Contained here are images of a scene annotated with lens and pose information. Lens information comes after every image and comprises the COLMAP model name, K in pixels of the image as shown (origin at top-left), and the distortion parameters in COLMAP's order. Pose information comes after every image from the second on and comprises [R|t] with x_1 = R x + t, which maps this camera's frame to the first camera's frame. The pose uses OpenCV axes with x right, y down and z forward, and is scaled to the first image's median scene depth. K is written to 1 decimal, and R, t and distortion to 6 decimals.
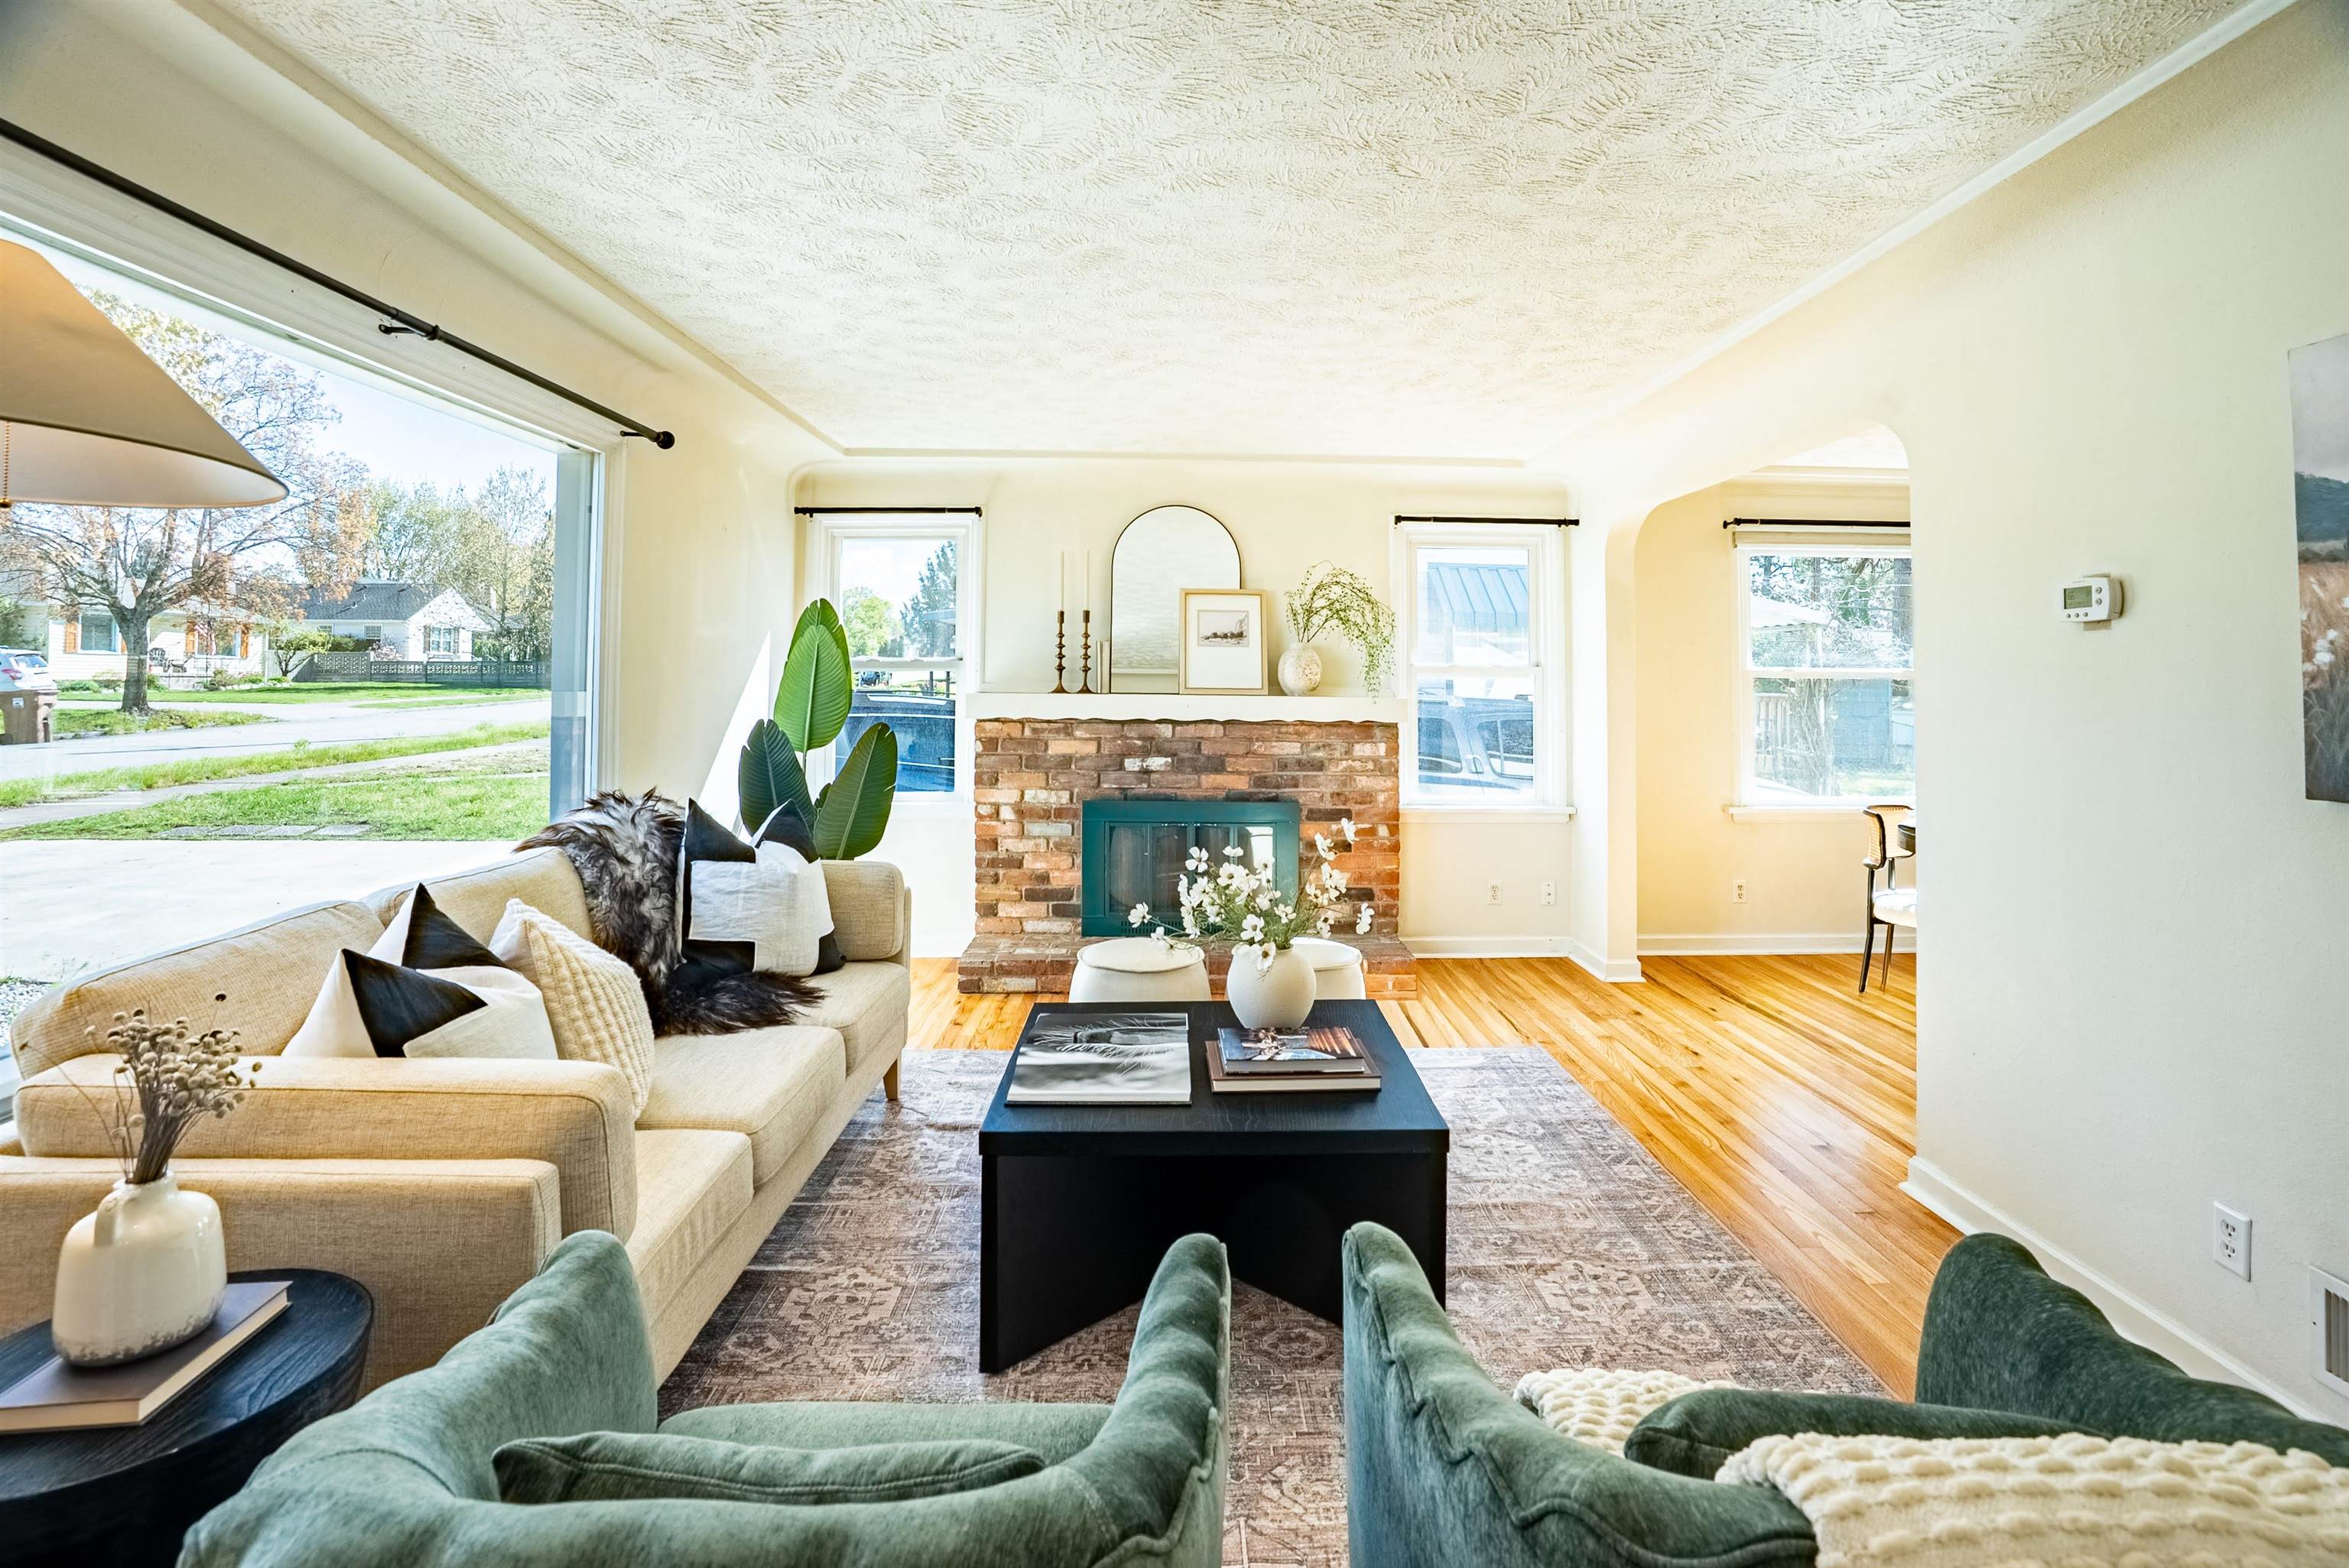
lens RADIAL K [[1128.9, 0, 1225.2], [0, 1128.9, 661.3], [0, 0, 1]] dist [-0.034428, 0.000271]
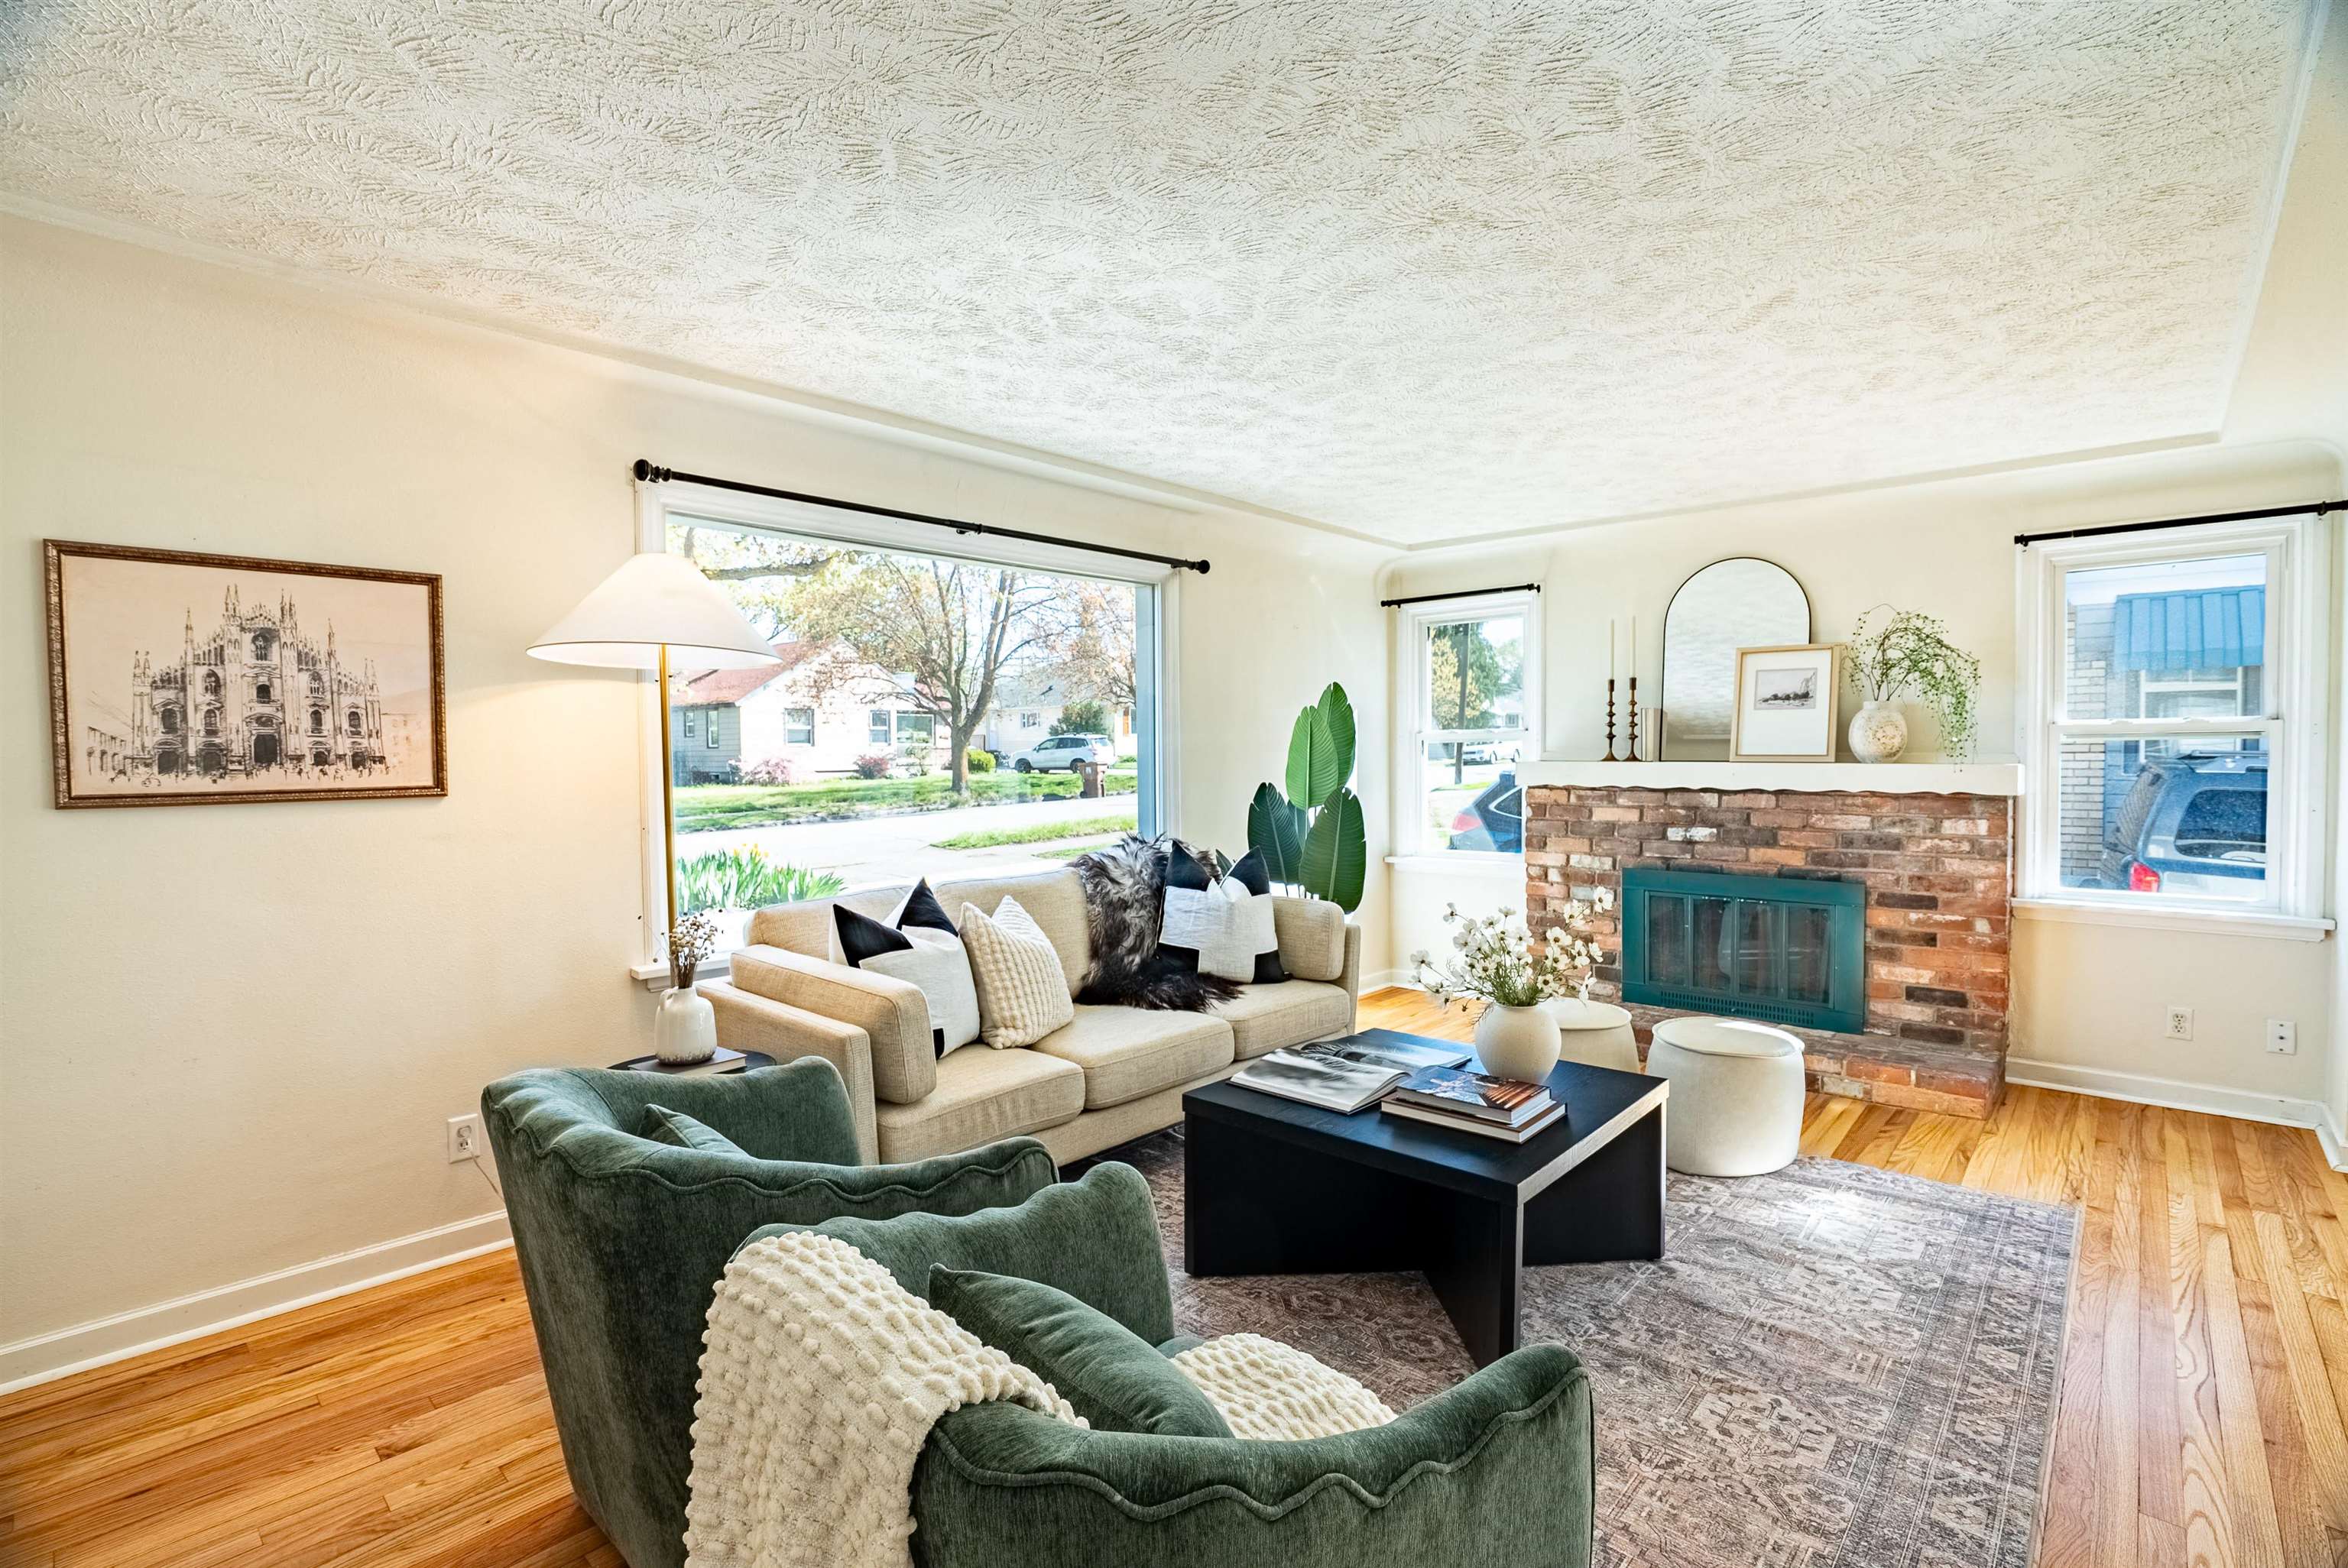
lens RADIAL K [[1095.6, 0, 1180.4], [0, 1095.6, 783.2], [0, 0, 1]] dist [-0.054535, 0.020568]
pose [[0.709920, 0.008607, -0.704230, 0.273427], [0.026173, 0.998912, 0.038594, 0.000405], [0.703796, -0.045830, 0.708922, 0.037099]]
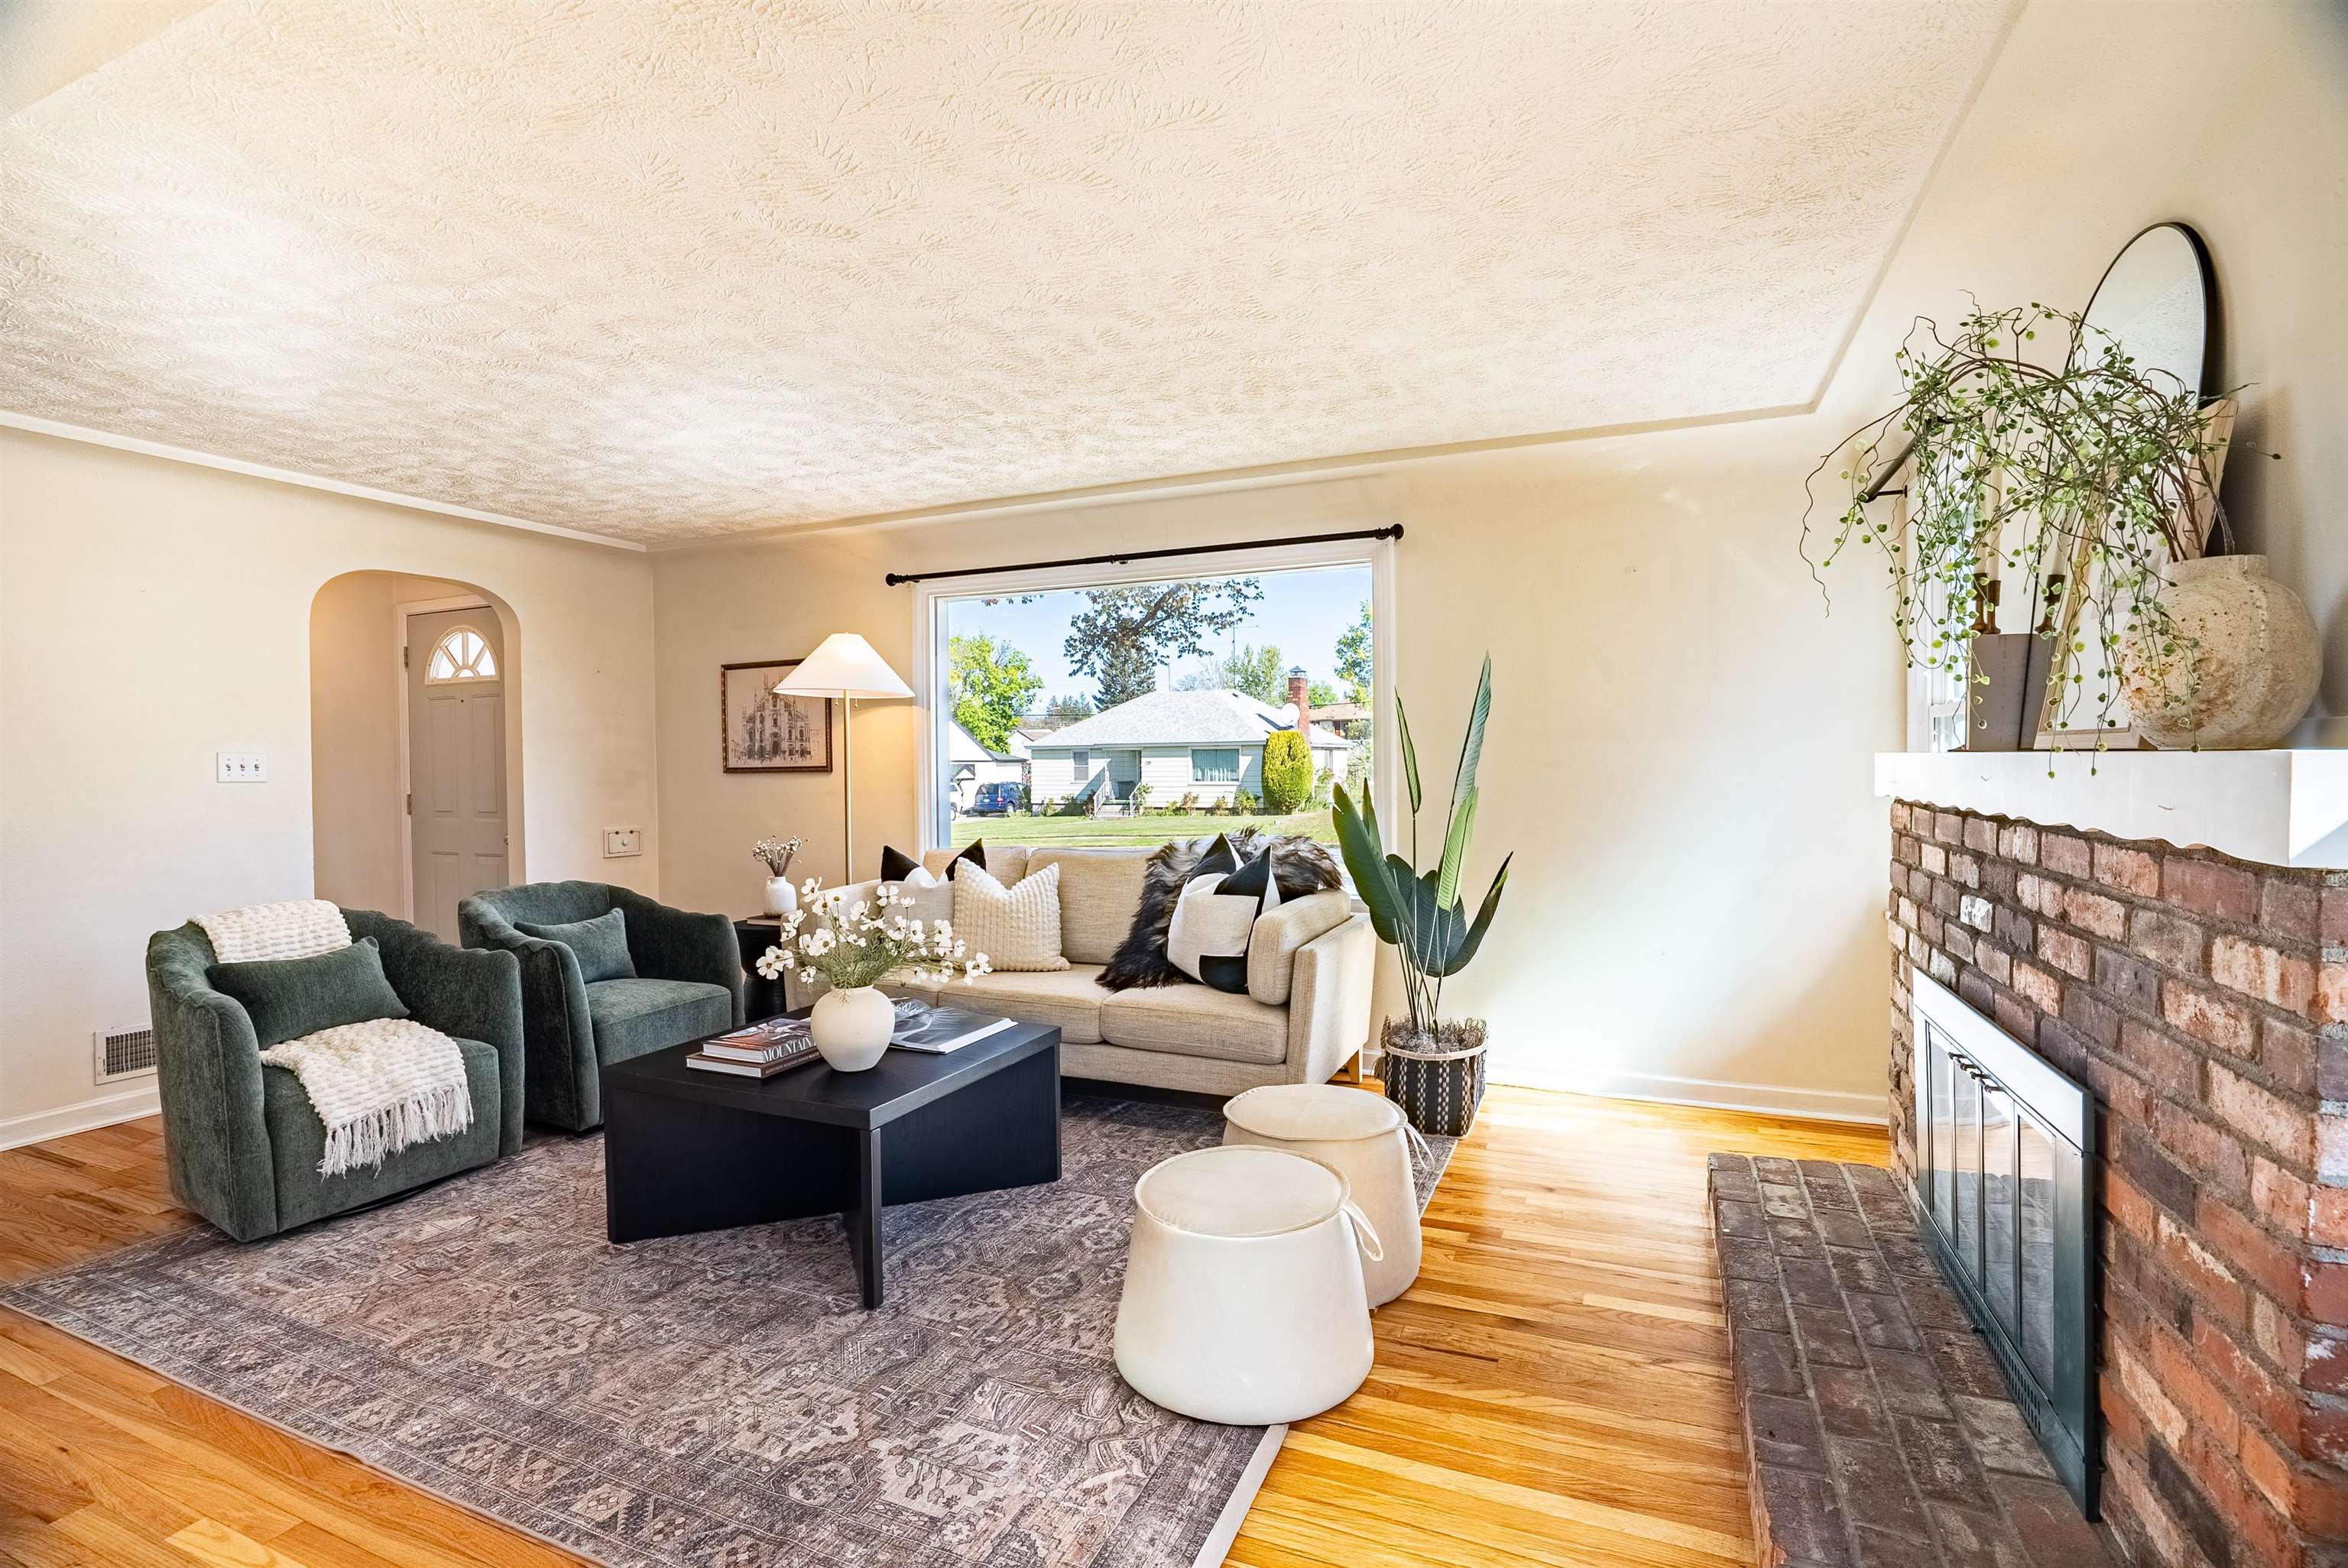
lens RADIAL K [[1084.8, 0, 1174.0], [0, 1084.8, 784.0], [0, 0, 1]] dist [-0.062979, 0.021533]
pose [[-0.433592, 0.016662, -0.900955, 0.427767], [0.025429, 0.999657, 0.006250, 0.031294], [0.900750, -0.020200, -0.433867, 0.888739]]
